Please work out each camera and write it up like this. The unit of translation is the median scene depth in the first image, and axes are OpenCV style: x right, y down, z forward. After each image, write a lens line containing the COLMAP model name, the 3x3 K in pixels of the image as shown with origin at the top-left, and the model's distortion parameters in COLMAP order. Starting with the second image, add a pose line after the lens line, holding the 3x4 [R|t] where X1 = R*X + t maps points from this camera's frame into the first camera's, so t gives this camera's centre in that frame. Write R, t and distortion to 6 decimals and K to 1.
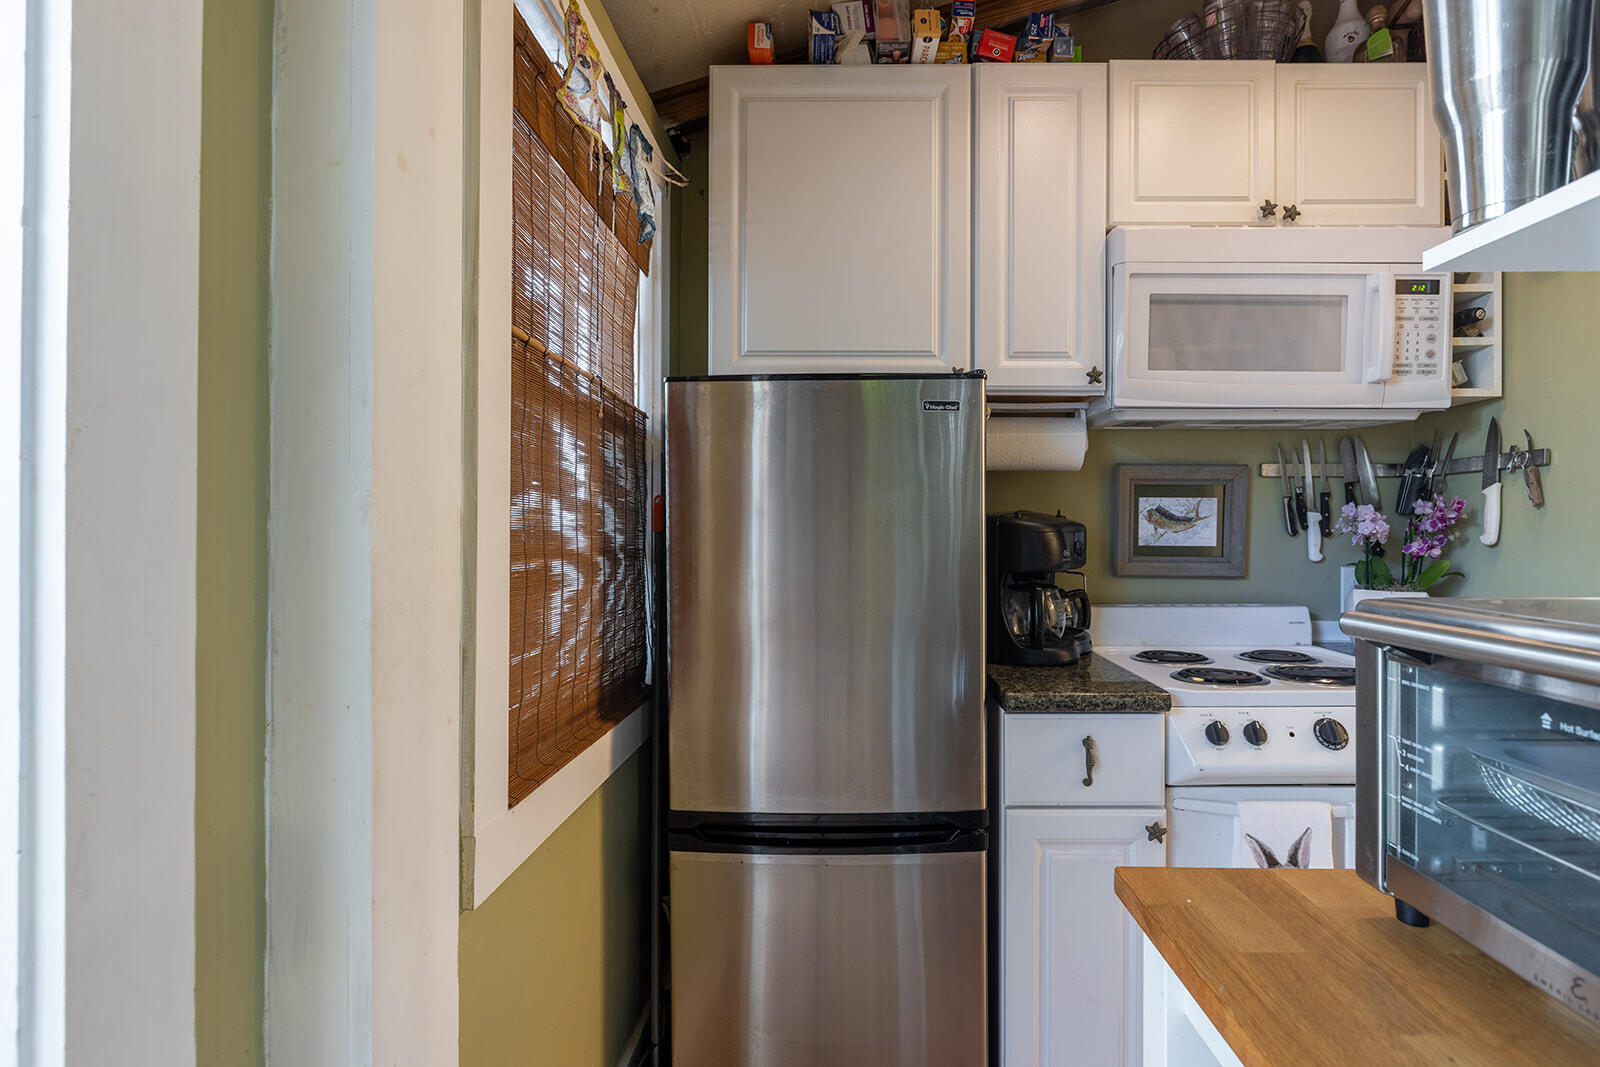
lens RADIAL K [[790.0, 0, 799.6], [0, 790.0, 529.7], [0, 0, 1]] dist [-0.004807, -0.001289]
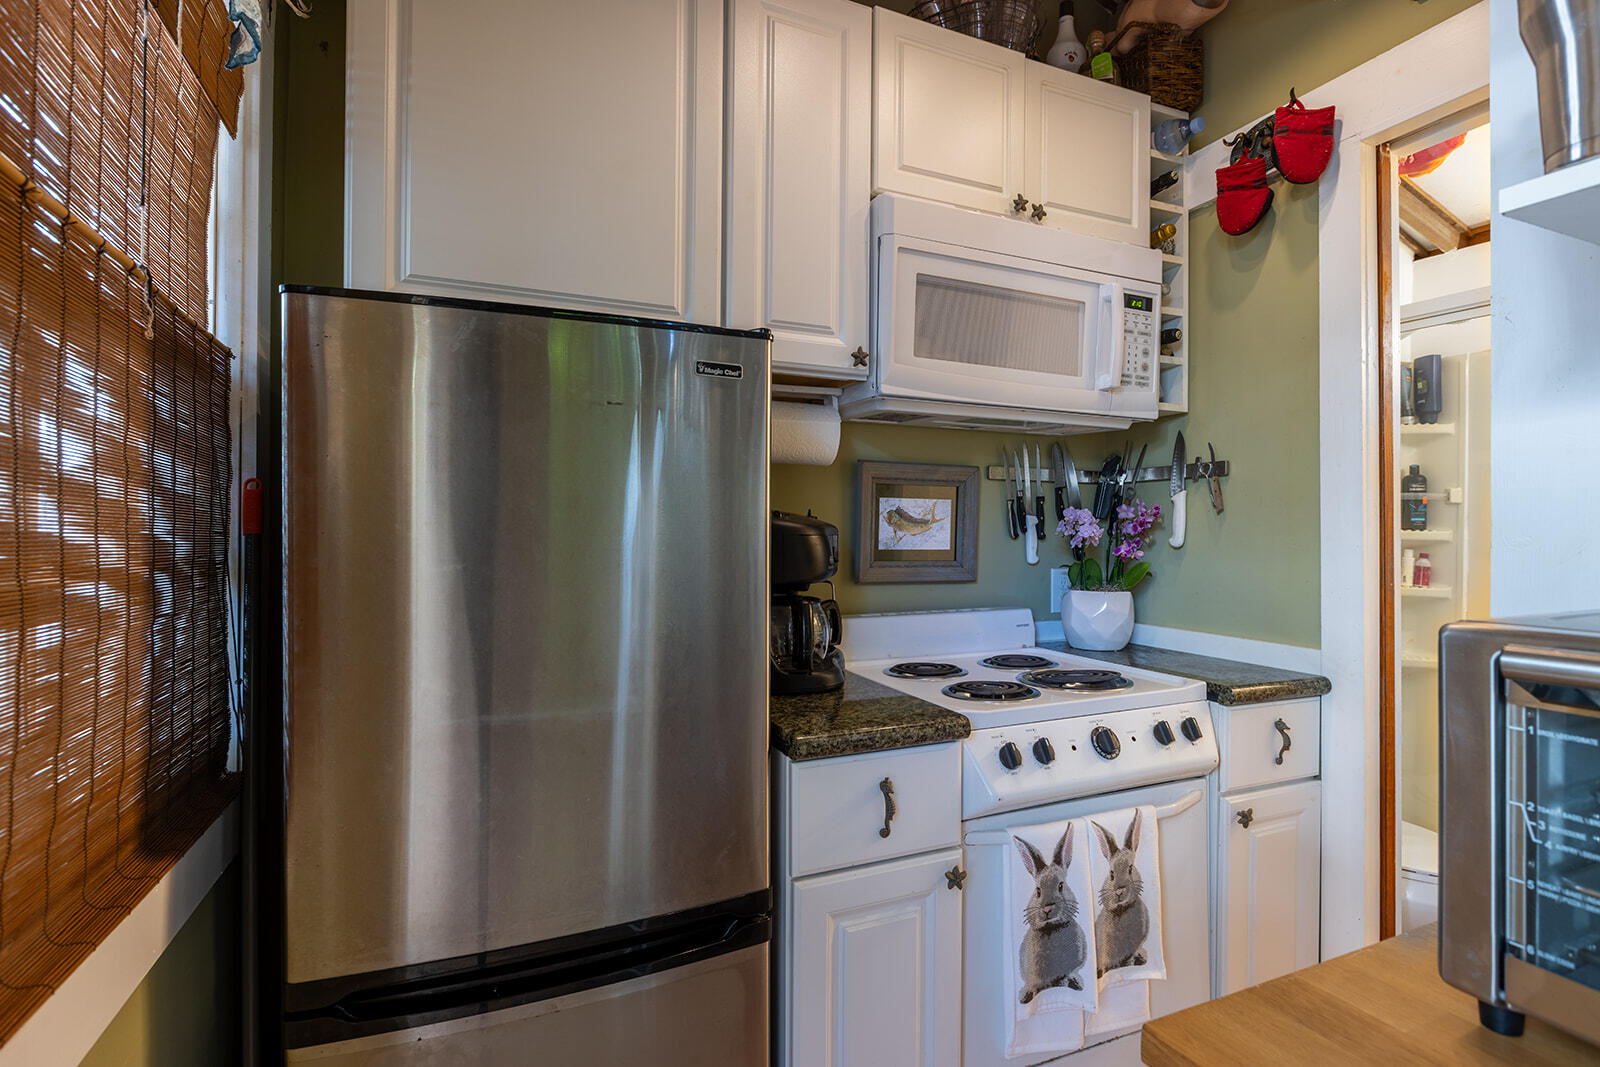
lens RADIAL K [[790.0, 0, 807.7], [0, 790.0, 527.1], [0, 0, 1]] dist [-0.004807, -0.001289]
pose [[0.885905, 0.004960, 0.463840, -0.088384], [-0.002172, 0.999976, -0.006545, -0.000085], [-0.463861, 0.004791, 0.885895, 0.257279]]
